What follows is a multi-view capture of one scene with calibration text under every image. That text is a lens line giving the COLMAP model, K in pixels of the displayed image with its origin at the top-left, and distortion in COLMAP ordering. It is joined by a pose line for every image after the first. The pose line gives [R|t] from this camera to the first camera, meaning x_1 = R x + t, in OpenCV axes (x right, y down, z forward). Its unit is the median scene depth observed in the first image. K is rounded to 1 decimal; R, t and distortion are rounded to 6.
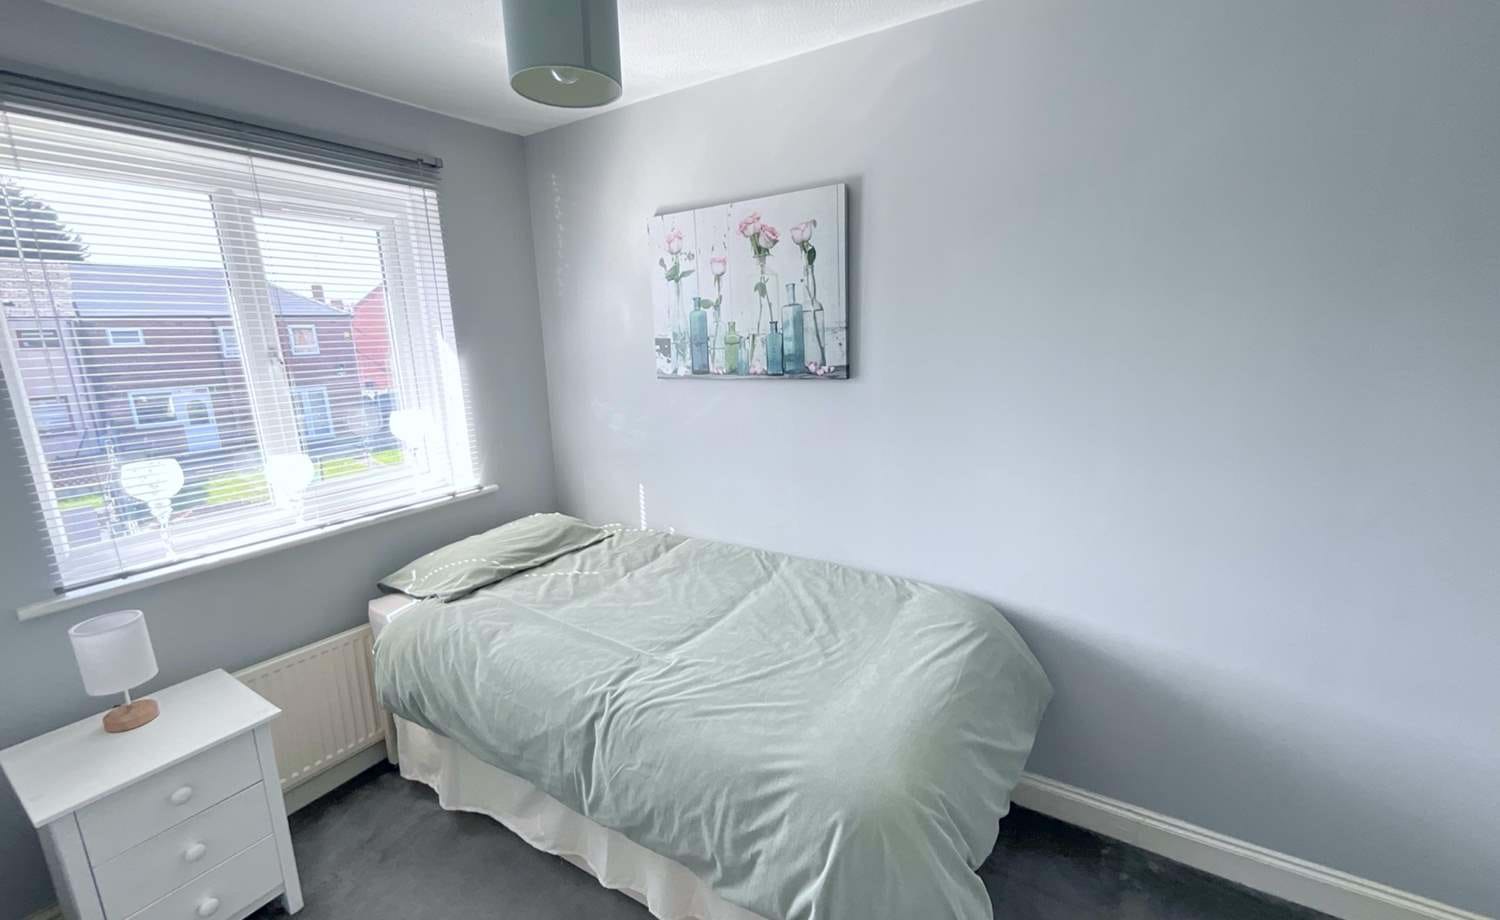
lens RADIAL K [[610.6, 0, 745.3], [0, 610.6, 459.0], [0, 0, 1]] dist [-0.002415, 0.000487]
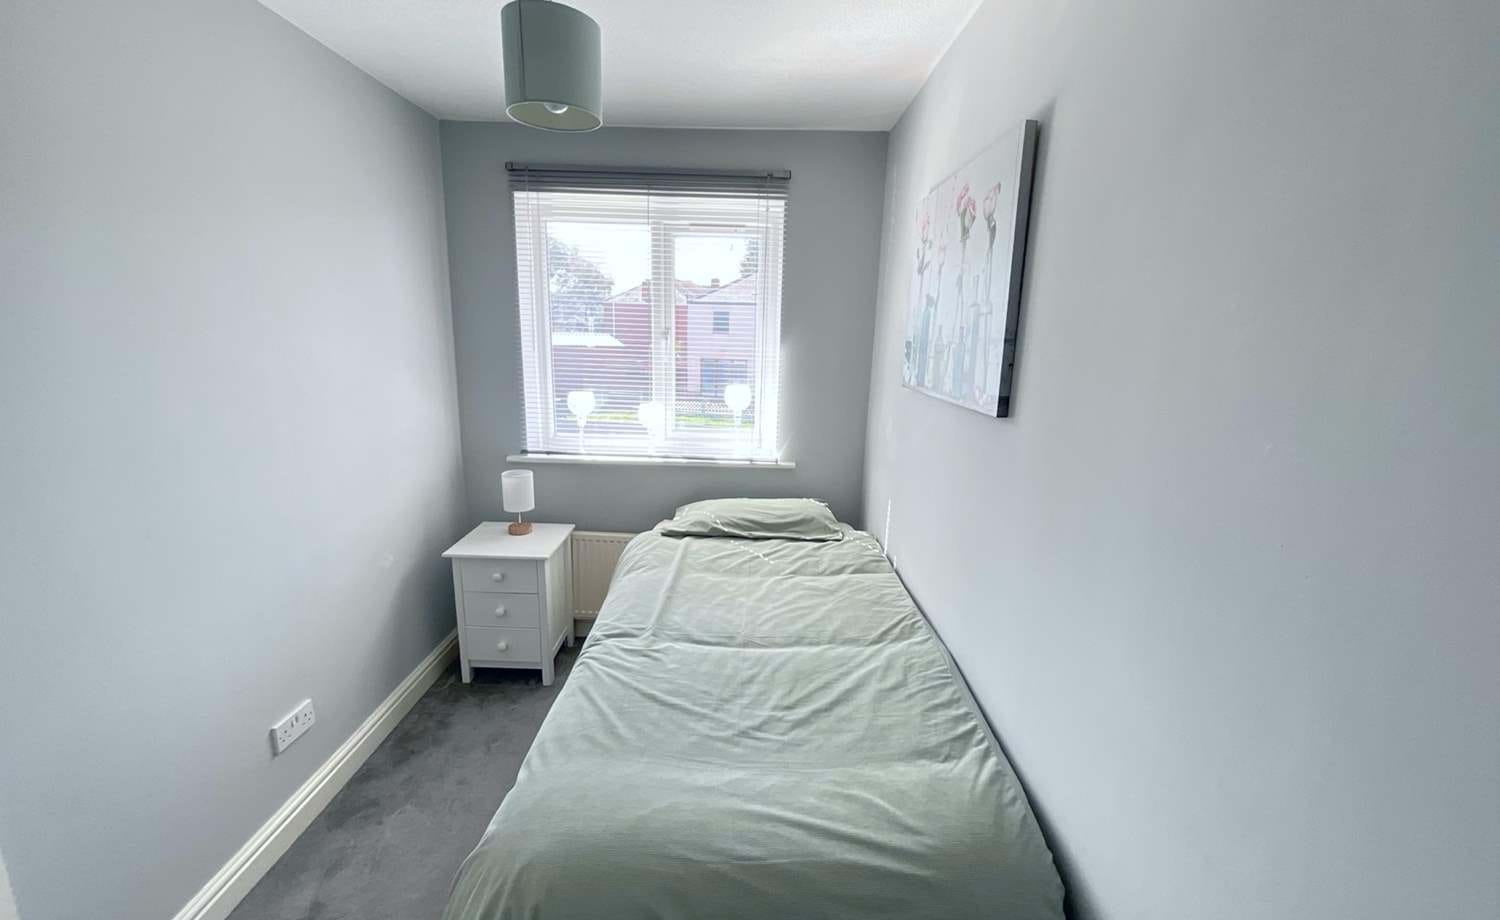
lens RADIAL K [[610.6, 0, 747.2], [0, 610.6, 456.2], [0, 0, 1]] dist [-0.002415, 0.000487]
pose [[0.528605, 0.222536, -0.819179, 0.558892], [-0.218610, 0.968163, 0.121943, -0.107207], [0.820235, 0.114621, 0.560425, 0.391149]]
